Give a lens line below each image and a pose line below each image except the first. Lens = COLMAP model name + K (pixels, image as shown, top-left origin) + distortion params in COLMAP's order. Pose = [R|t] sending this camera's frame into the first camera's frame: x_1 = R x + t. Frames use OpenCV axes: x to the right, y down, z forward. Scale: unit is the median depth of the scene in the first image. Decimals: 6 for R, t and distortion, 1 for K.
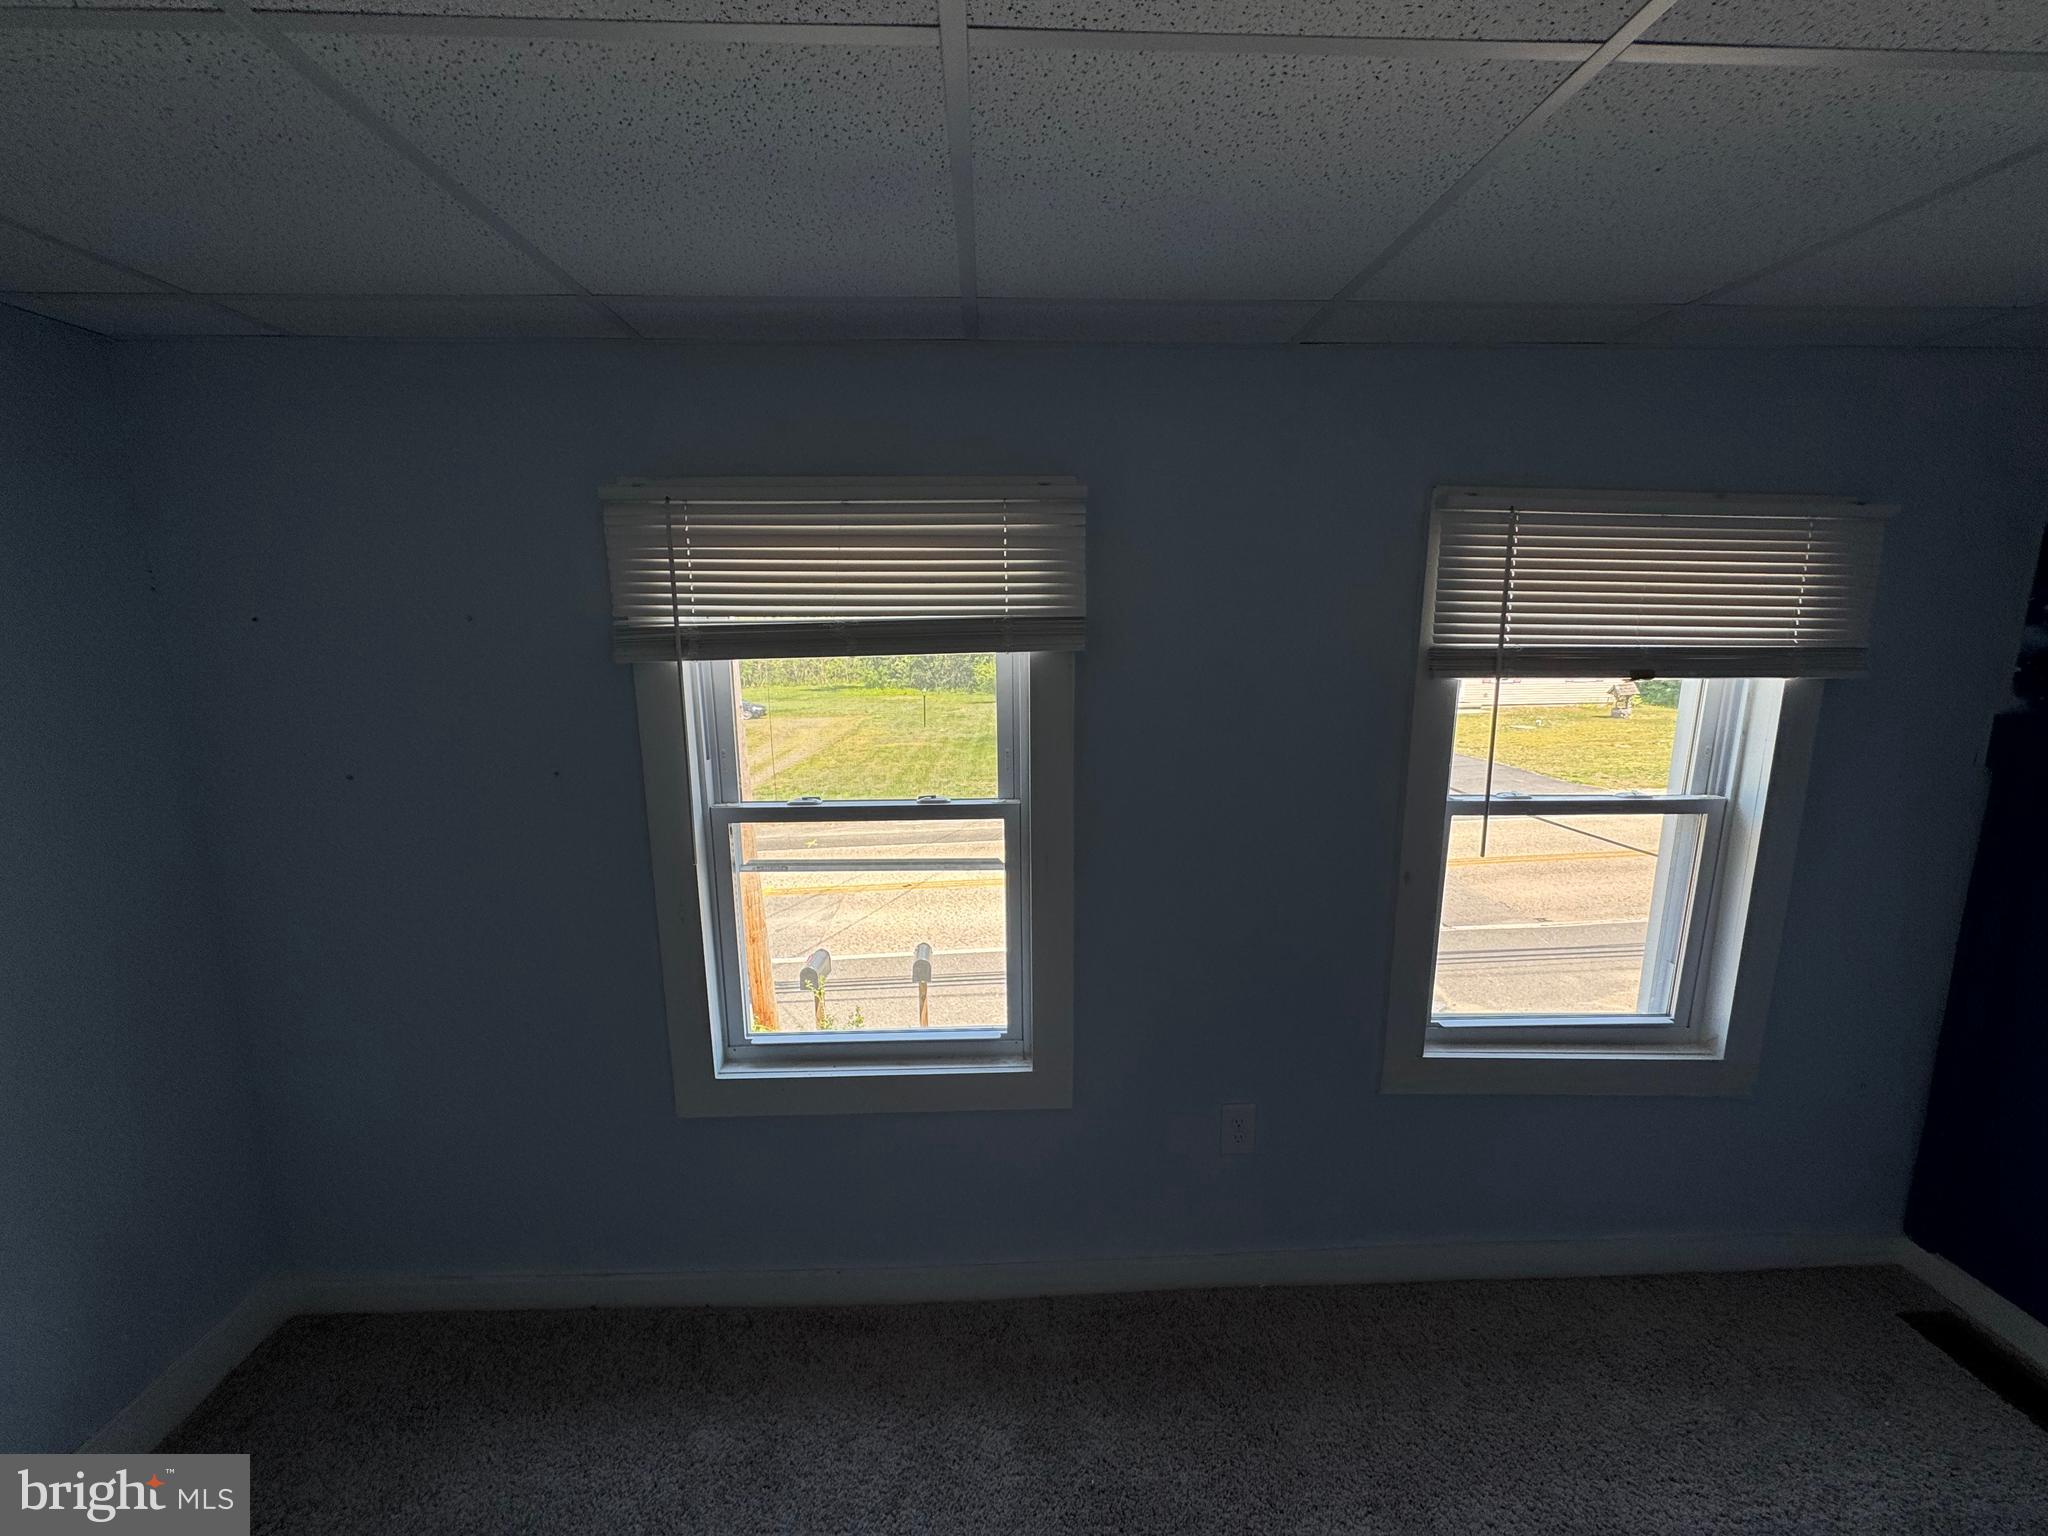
lens RADIAL K [[818.3, 0, 1031.9], [0, 818.3, 766.6], [0, 0, 1]] dist [-0.003059, 0.000927]
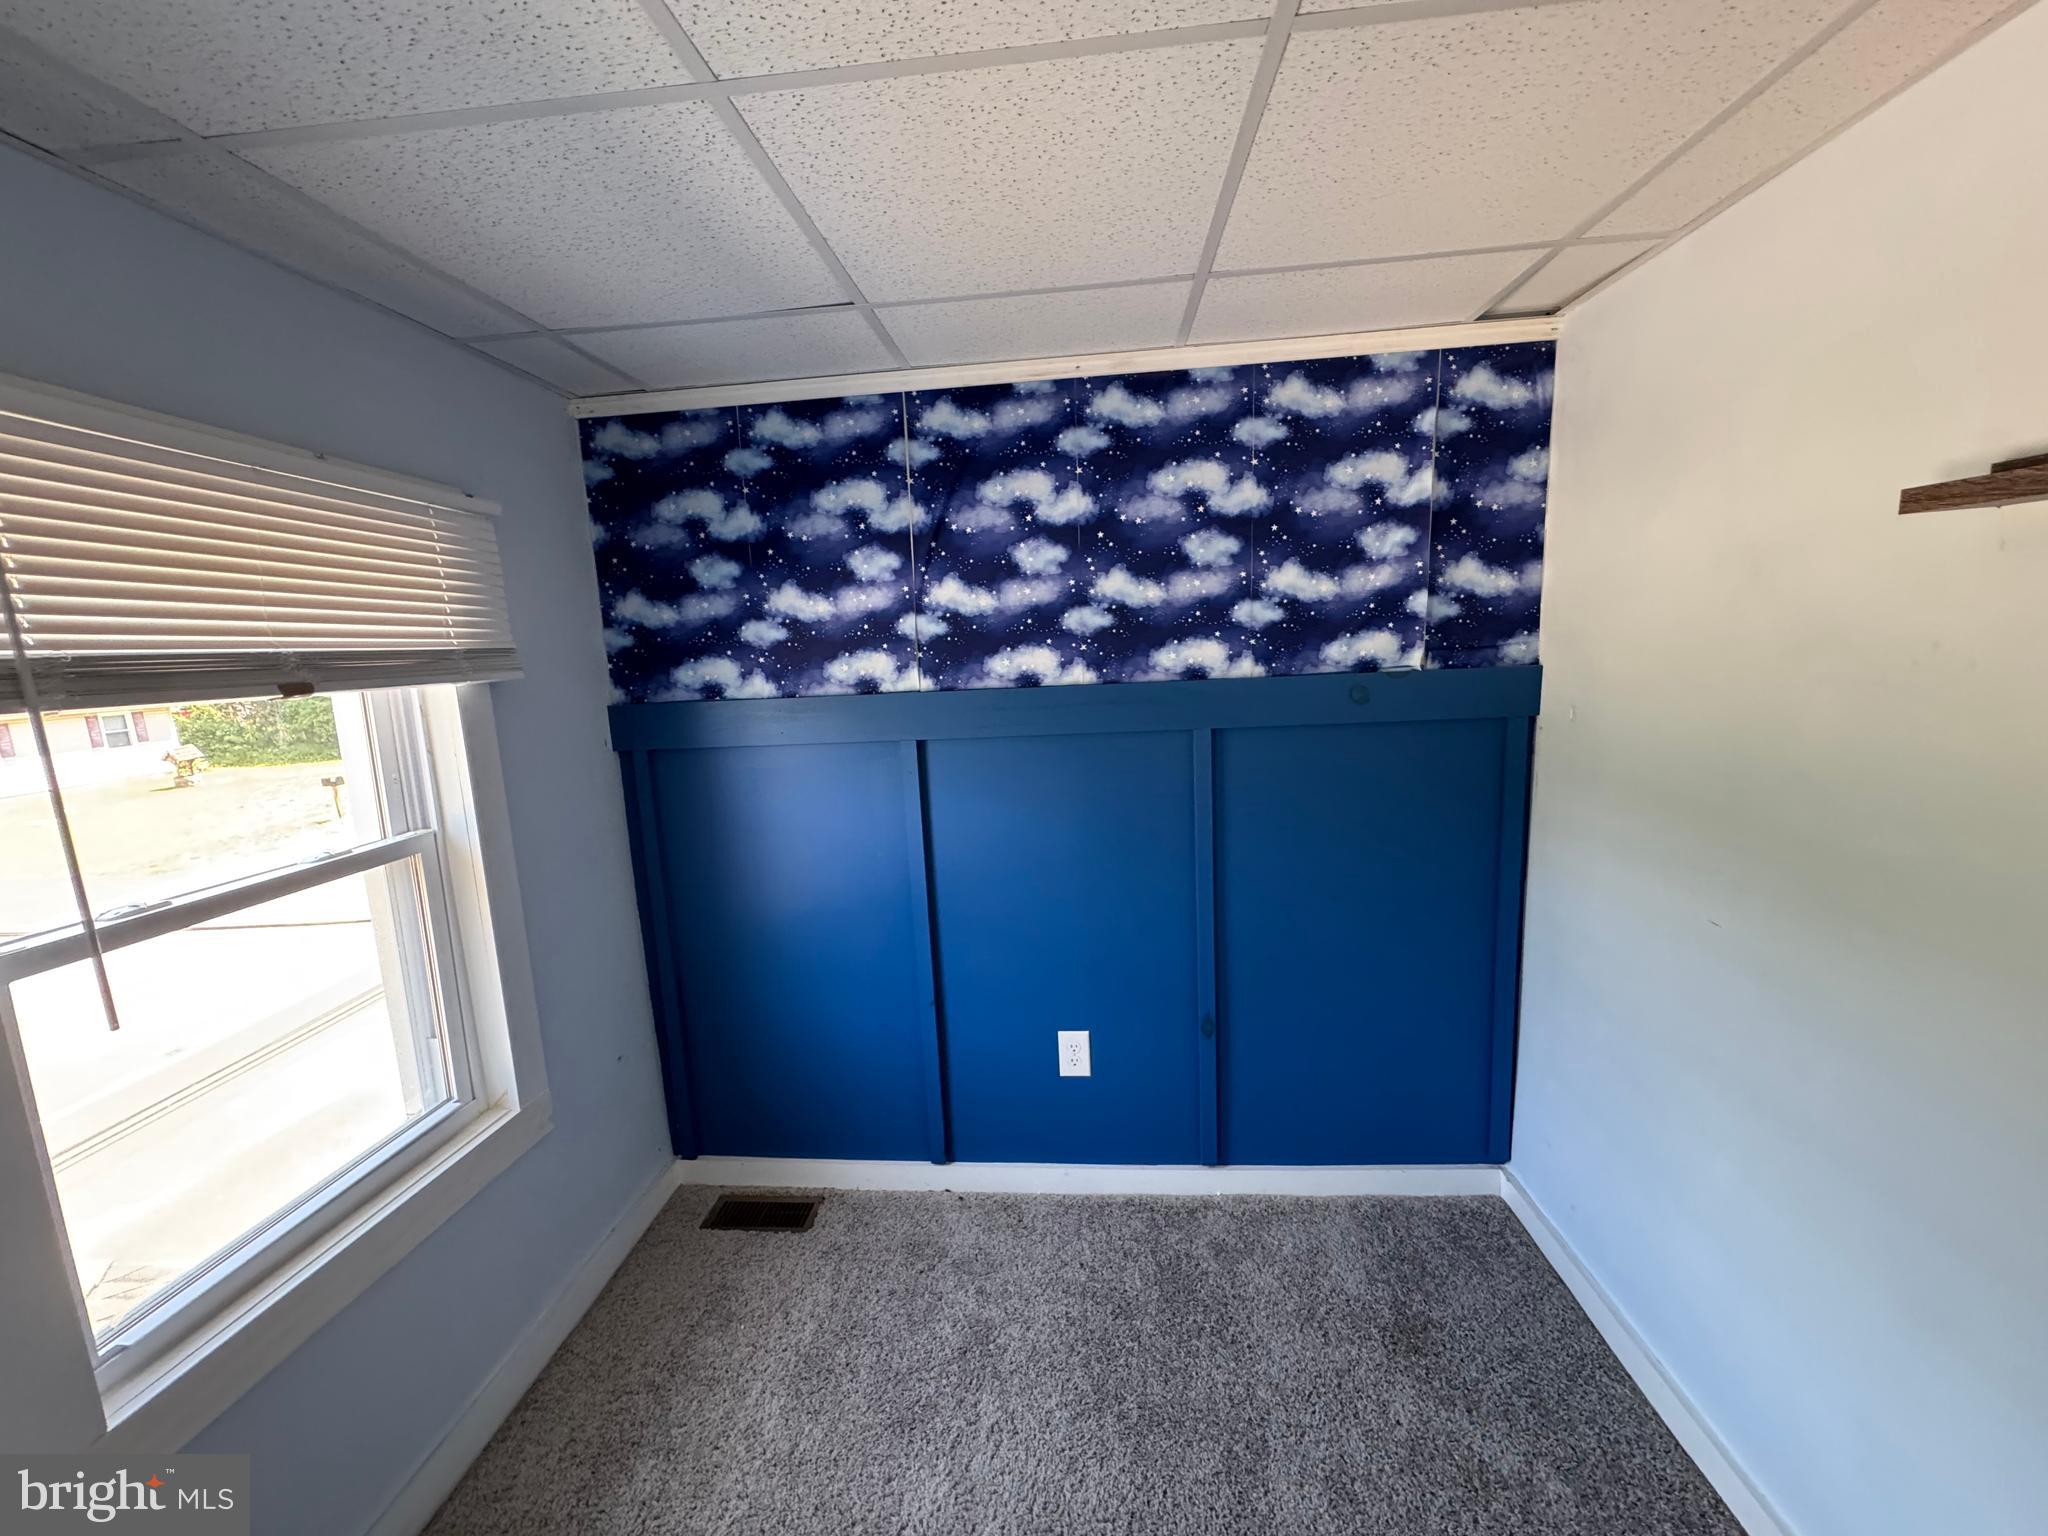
lens RADIAL K [[818.3, 0, 1026.0], [0, 818.3, 771.4], [0, 0, 1]] dist [-0.003059, 0.000927]
pose [[0.129894, -0.161963, 0.978210, 0.105491], [0.215084, 0.967680, 0.131659, 0.000789], [-0.967918, 0.193296, 0.160532, 0.253158]]
